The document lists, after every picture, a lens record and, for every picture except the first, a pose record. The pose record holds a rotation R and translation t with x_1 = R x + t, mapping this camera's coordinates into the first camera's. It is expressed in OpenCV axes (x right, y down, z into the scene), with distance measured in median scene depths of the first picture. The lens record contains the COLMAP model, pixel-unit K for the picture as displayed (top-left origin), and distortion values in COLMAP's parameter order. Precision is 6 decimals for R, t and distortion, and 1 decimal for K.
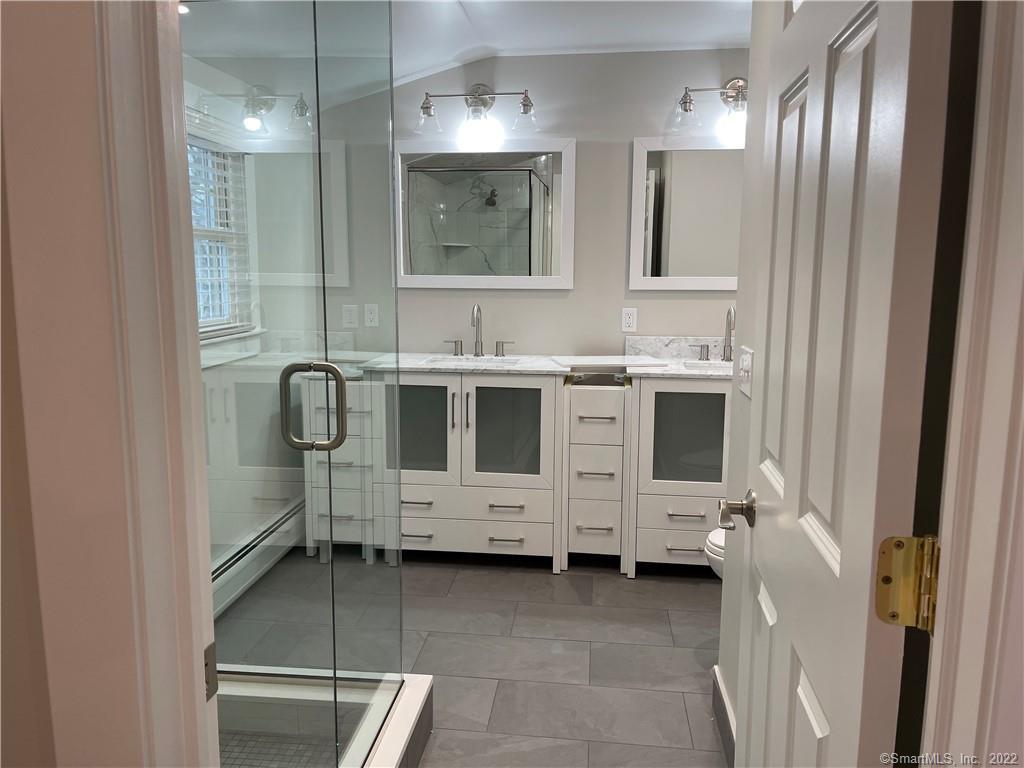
lens RADIAL K [[783.2, 0, 512.3], [0, 783.2, 385.6], [0, 0, 1]] dist [0.000560, -0.018906]
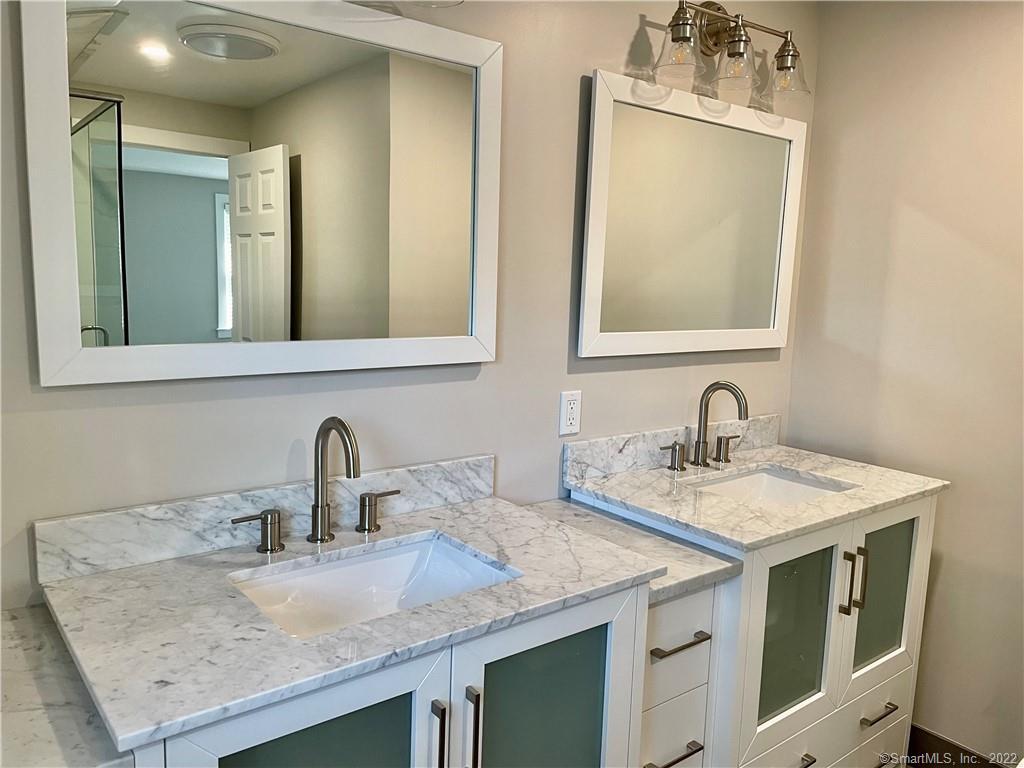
lens RADIAL K [[770.5, 0, 511.4], [0, 770.5, 387.7], [0, 0, 1]] dist [0.087859, -0.111751]
pose [[0.707527, -0.079506, 0.702200, -0.283522], [0.077323, 0.996395, 0.034907, -0.139379], [-0.702443, 0.029599, 0.711124, 0.743537]]
